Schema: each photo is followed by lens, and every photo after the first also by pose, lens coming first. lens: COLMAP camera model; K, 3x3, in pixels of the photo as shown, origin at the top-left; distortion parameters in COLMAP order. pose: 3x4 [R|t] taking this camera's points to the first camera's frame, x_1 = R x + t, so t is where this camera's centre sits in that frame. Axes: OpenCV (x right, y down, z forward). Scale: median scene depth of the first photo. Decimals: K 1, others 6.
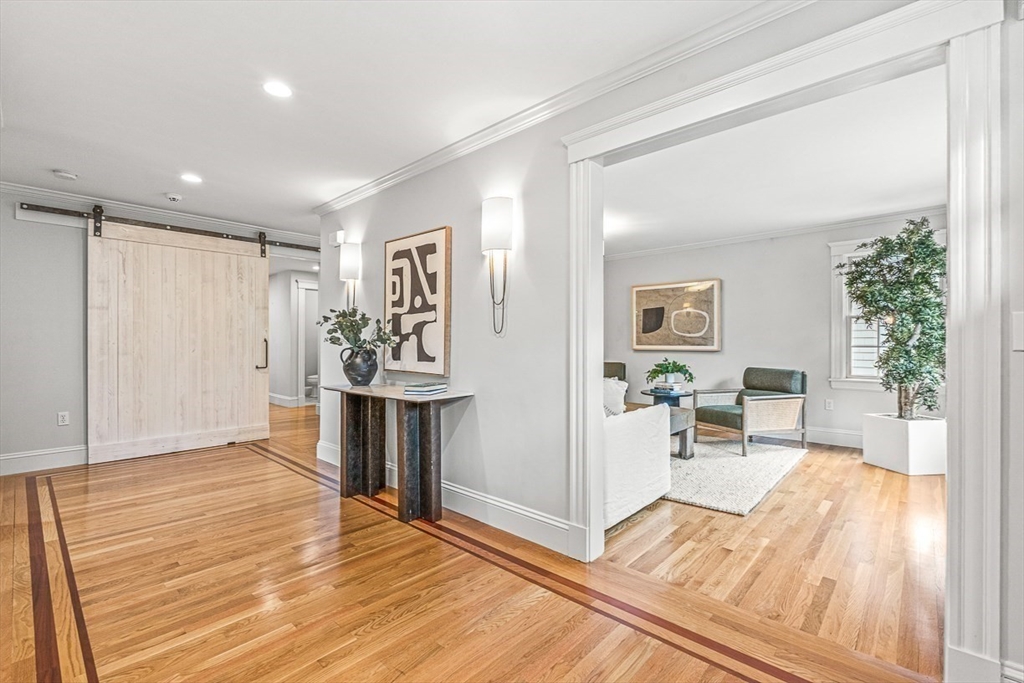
lens RADIAL K [[456.7, 0, 518.2], [0, 456.7, 340.5], [0, 0, 1]] dist [-0.001840, -0.000315]
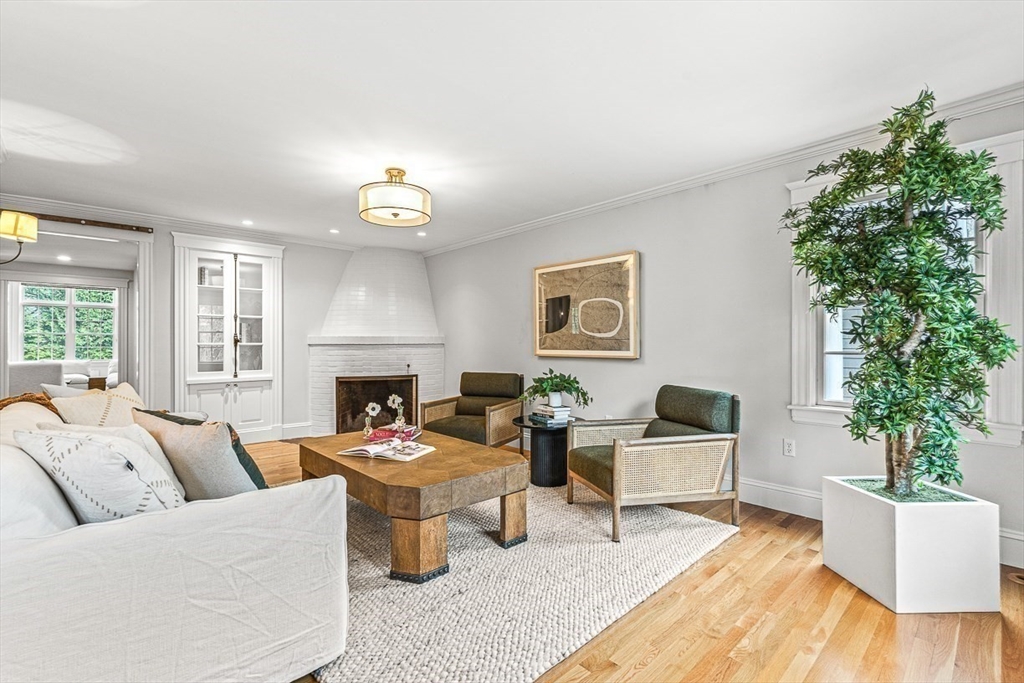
lens RADIAL K [[467.5, 0, 512.0], [0, 467.5, 341.5], [0, 0, 1]] dist [-0.001564, -0.000100]
pose [[0.996288, 0.000019, -0.086085, 0.428054], [-0.000192, 0.999998, -0.001996, -0.001402], [0.086085, 0.002005, 0.996286, 0.402683]]
